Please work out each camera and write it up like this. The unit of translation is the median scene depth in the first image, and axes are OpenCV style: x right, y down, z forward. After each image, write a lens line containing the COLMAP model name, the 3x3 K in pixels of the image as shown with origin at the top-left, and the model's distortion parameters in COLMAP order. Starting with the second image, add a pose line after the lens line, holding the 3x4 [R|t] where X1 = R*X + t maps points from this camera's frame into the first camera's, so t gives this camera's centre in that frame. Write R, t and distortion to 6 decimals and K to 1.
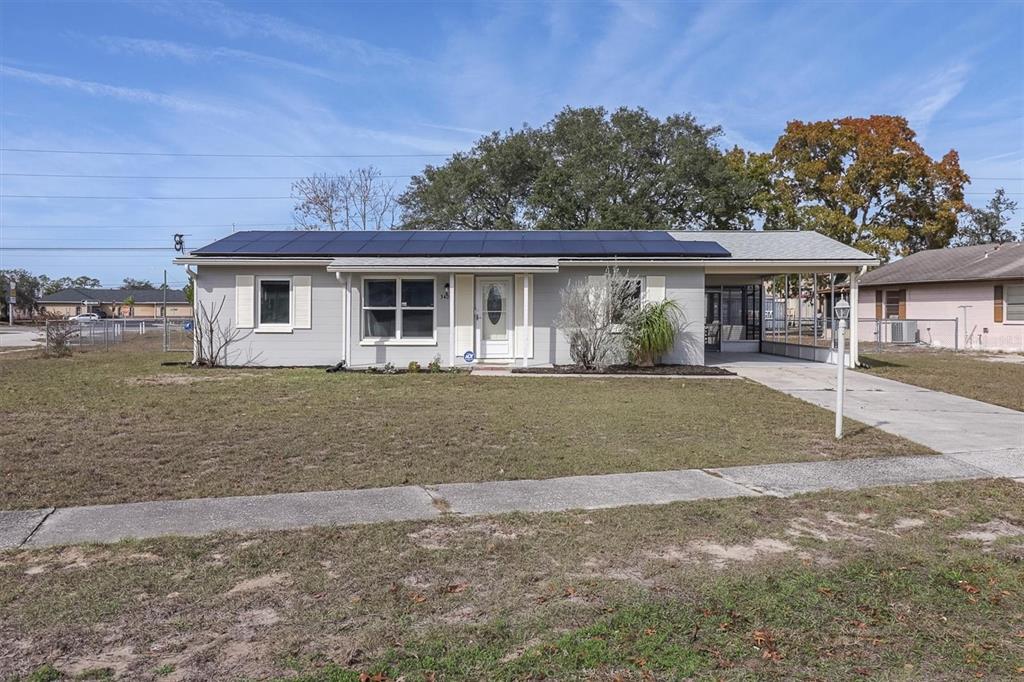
lens RADIAL K [[814.7, 0, 511.3], [0, 814.7, 333.6], [0, 0, 1]] dist [-0.006534, -0.001067]
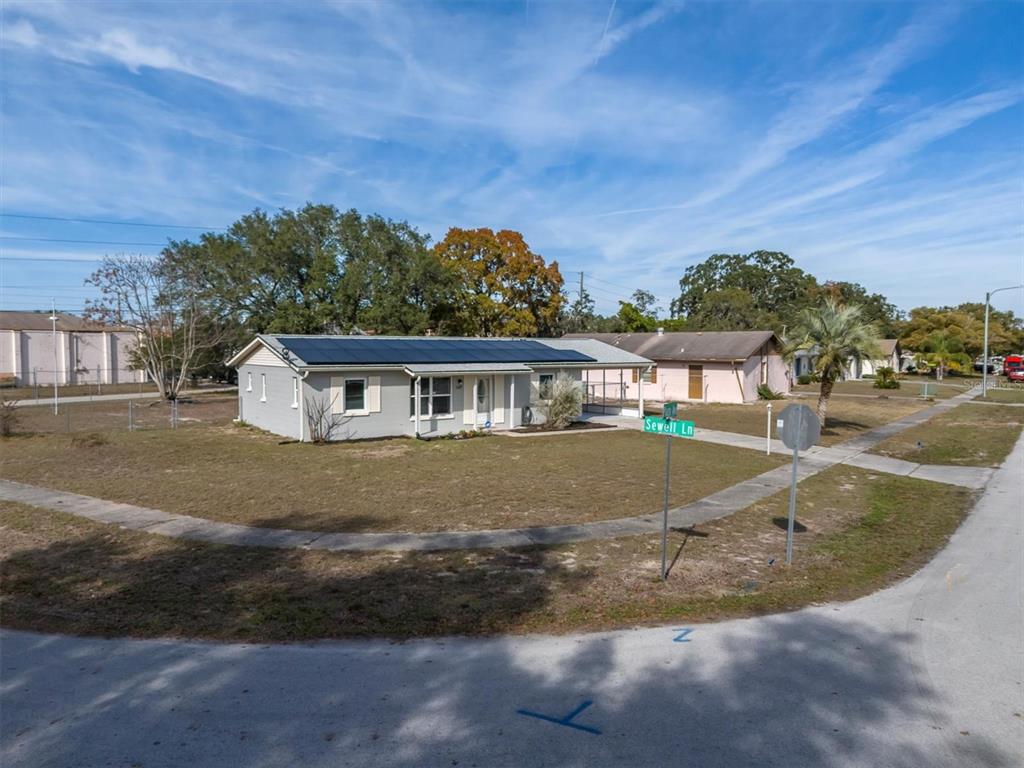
lens RADIAL K [[768.0, 0, 514.8], [0, 768.0, 388.8], [0, 0, 1]] dist [0.063916, -0.023162]
pose [[0.801685, -0.034376, 0.596758, -0.887450], [0.013165, 0.999118, 0.039868, -0.101605], [-0.597602, -0.024105, 0.801430, -0.276077]]
